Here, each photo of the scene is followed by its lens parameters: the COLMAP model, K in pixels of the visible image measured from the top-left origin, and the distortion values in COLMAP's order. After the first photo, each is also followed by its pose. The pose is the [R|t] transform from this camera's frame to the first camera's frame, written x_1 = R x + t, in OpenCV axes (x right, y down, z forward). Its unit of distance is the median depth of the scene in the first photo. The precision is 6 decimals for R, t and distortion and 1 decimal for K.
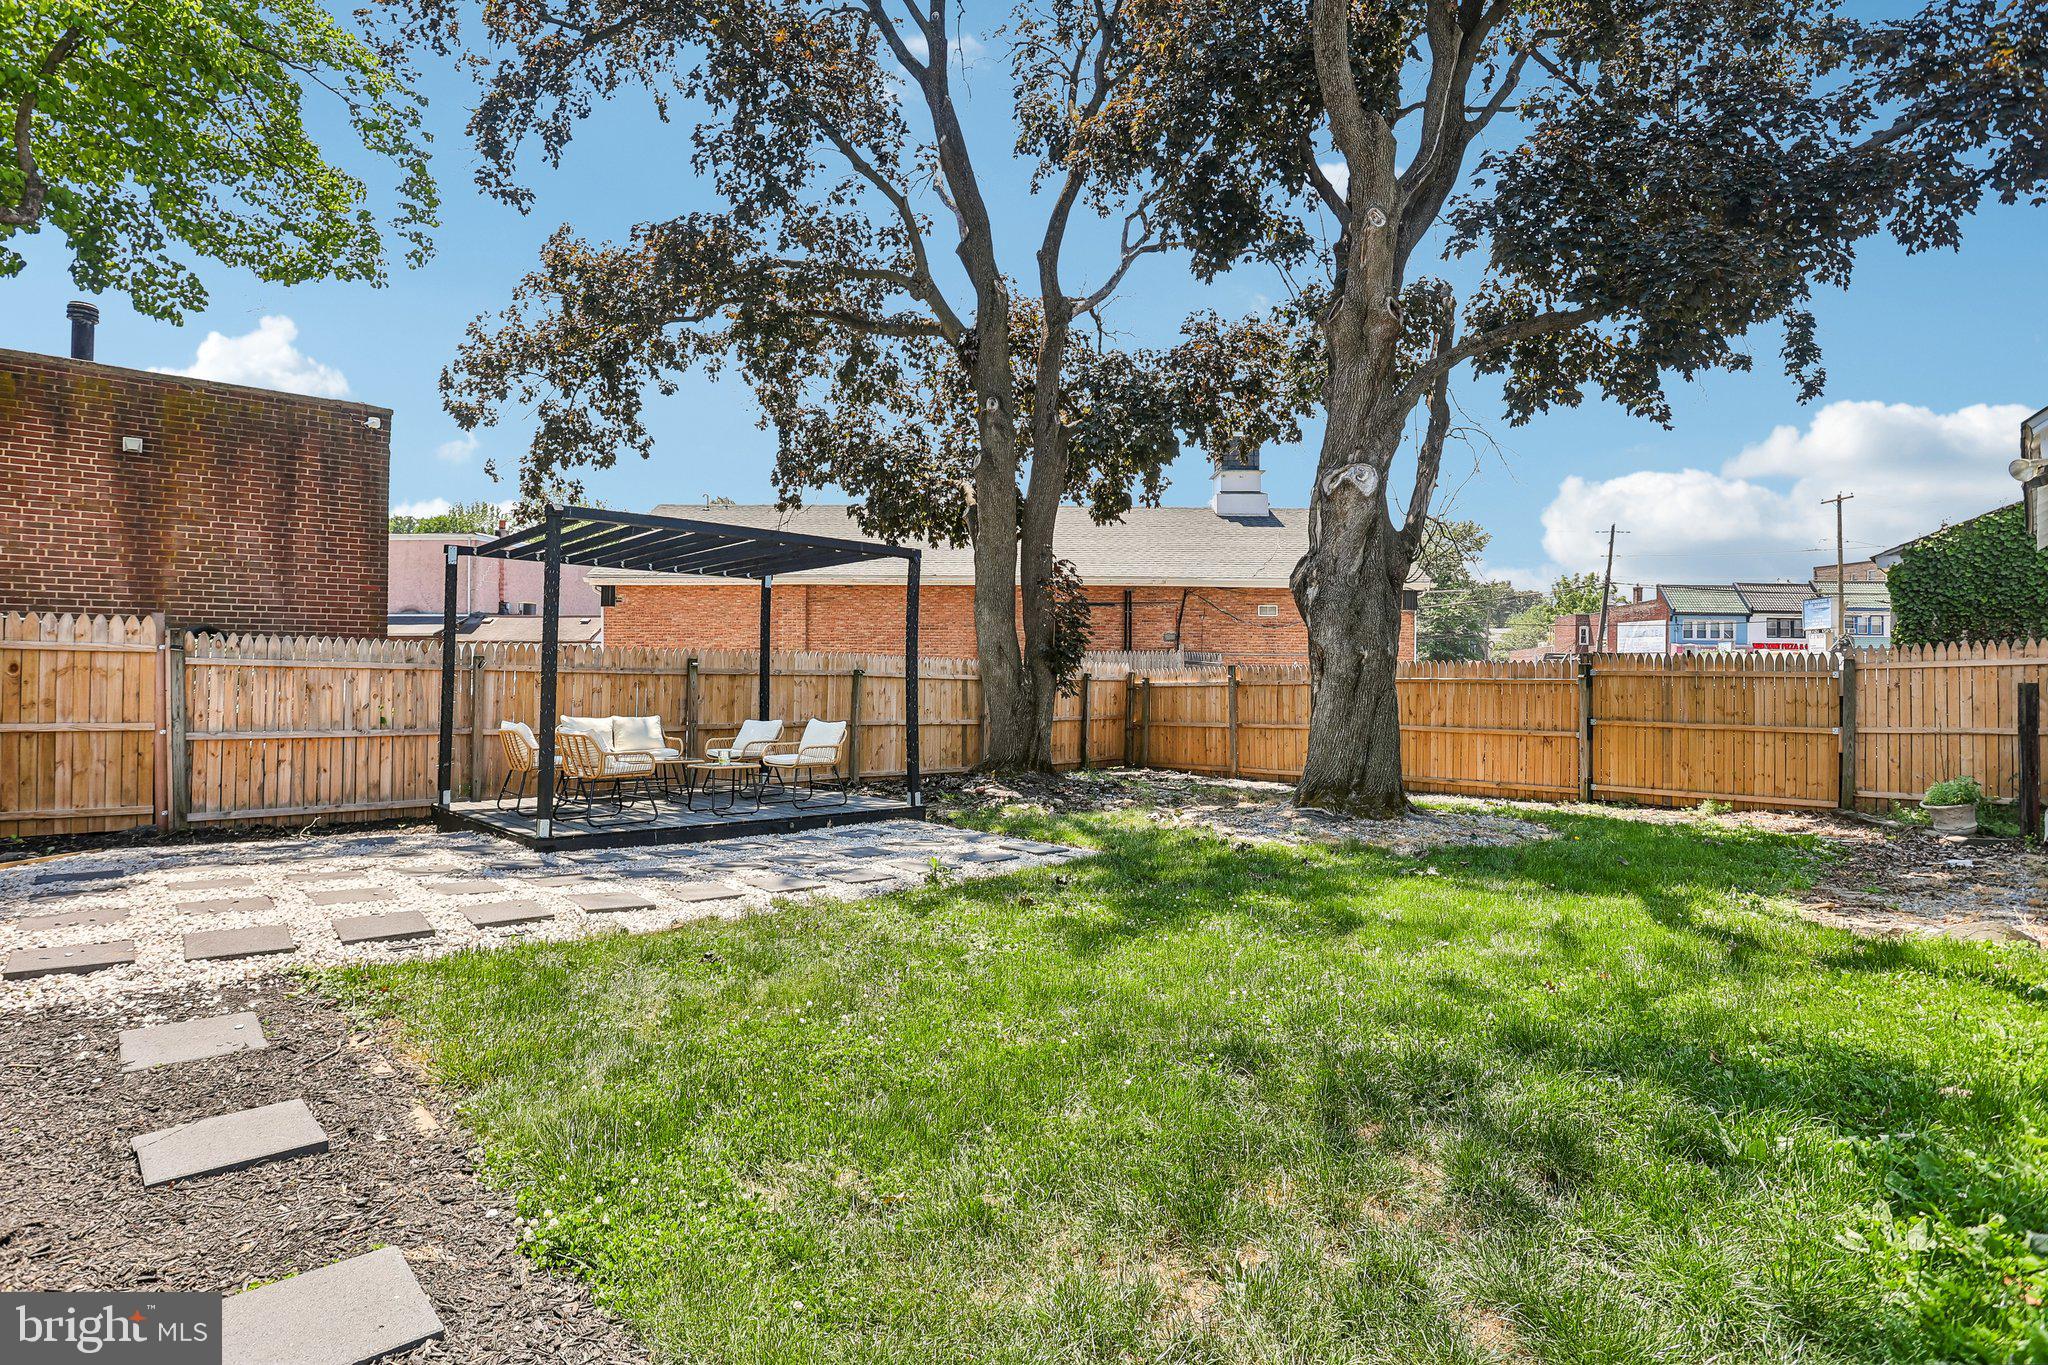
lens RADIAL K [[1046.9, 0, 1025.5], [0, 1046.9, 655.1], [0, 0, 1]] dist [-0.001023, -0.000194]
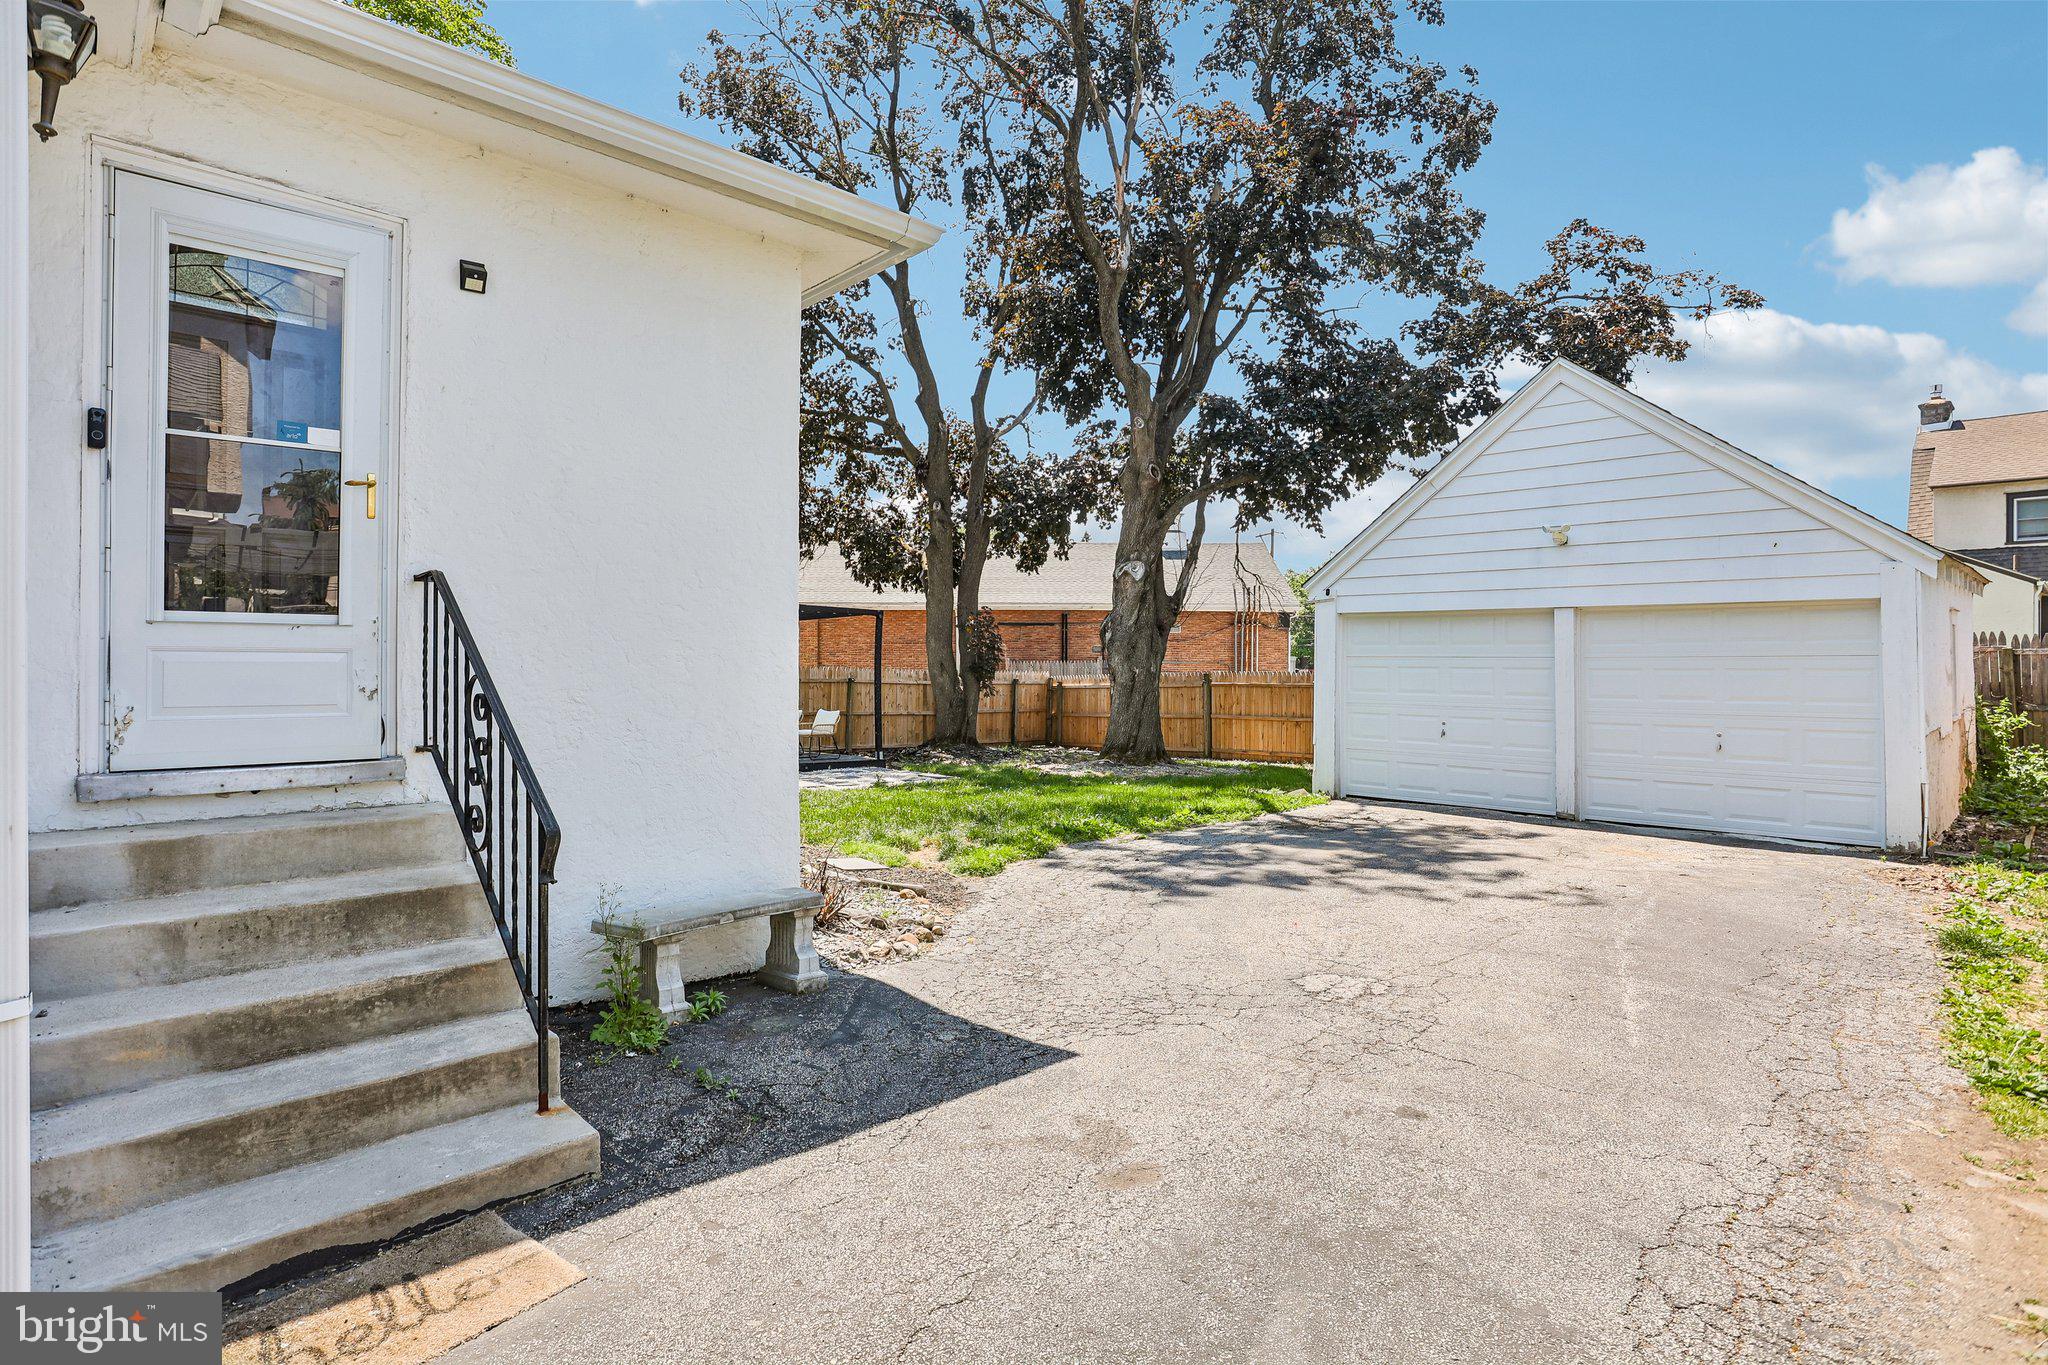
lens RADIAL K [[1074.7, 0, 1024.0], [0, 1074.7, 682.5], [0, 0, 1]] dist [-0.038693, -0.008033]
pose [[0.999803, -0.001896, -0.019779, 0.119332], [0.002467, 0.999580, 0.028859, -0.023712], [0.019716, -0.028902, 0.999388, -0.542307]]
